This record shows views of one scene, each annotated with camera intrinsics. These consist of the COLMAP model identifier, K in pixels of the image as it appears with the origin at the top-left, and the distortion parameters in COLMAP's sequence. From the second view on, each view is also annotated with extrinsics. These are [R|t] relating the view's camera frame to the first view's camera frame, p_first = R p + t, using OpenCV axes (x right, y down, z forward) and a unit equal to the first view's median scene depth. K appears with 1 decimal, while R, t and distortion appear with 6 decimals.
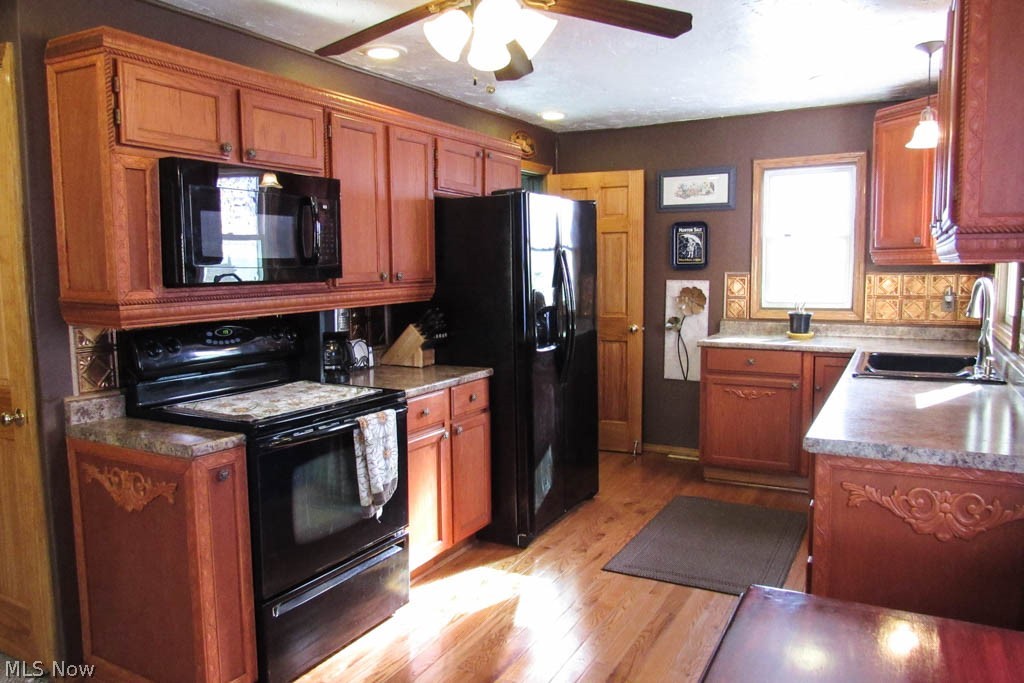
lens RADIAL K [[744.4, 0, 512.0], [0, 744.4, 341.5], [0, 0, 1]] dist [-0.001631, -0.000285]
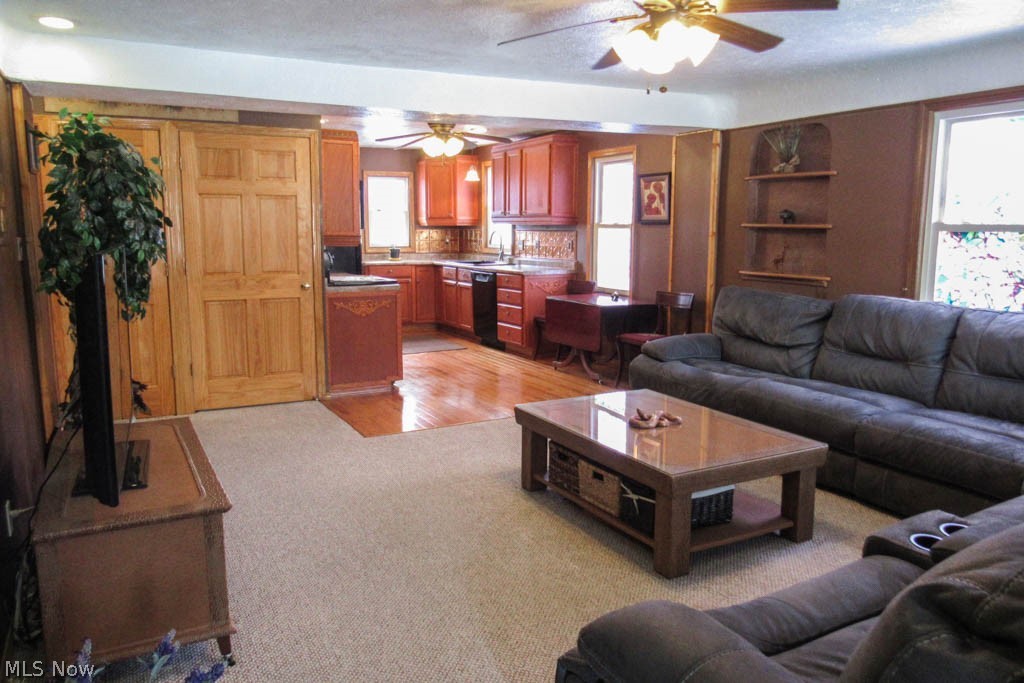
lens RADIAL K [[767.5, 0, 512.0], [0, 767.5, 341.5], [0, 0, 1]] dist [-0.003510, -0.001018]
pose [[0.549517, -0.115344, 0.827482, -1.244031], [0.077257, 0.993196, 0.087138, 0.058118], [-0.831903, 0.016045, 0.554690, -0.459169]]
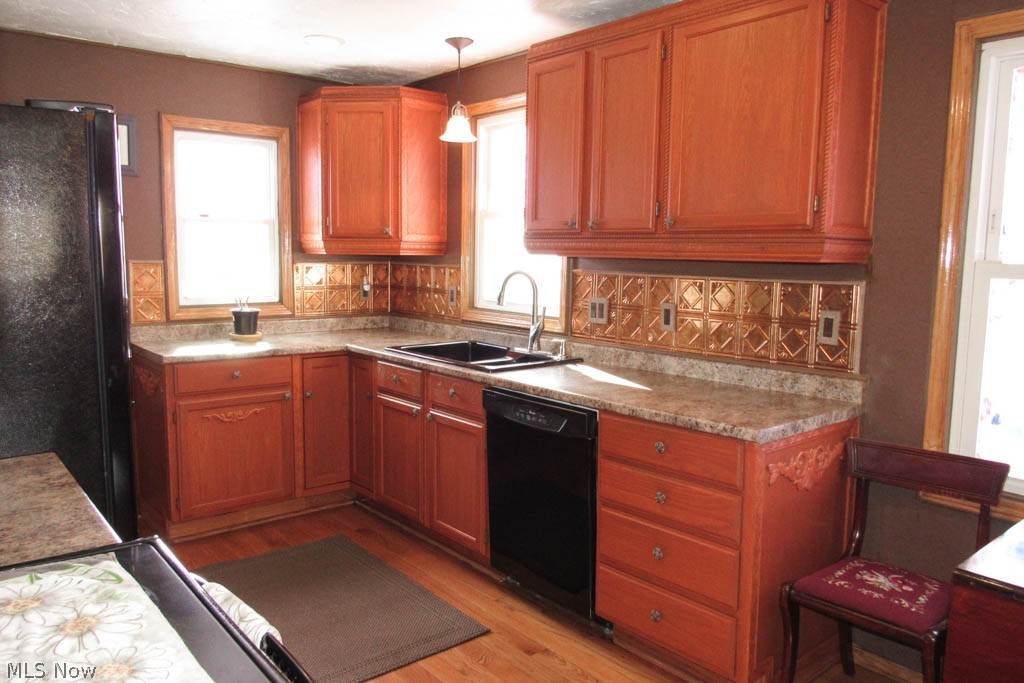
lens RADIAL K [[767.5, 0, 512.0], [0, 767.5, 341.5], [0, 0, 1]] dist [-0.003510, -0.001018]
pose [[0.364617, -0.093357, 0.926466, -0.310330], [0.072636, 0.994781, 0.071654, -0.043505], [-0.928320, 0.041169, 0.369495, 0.406140]]
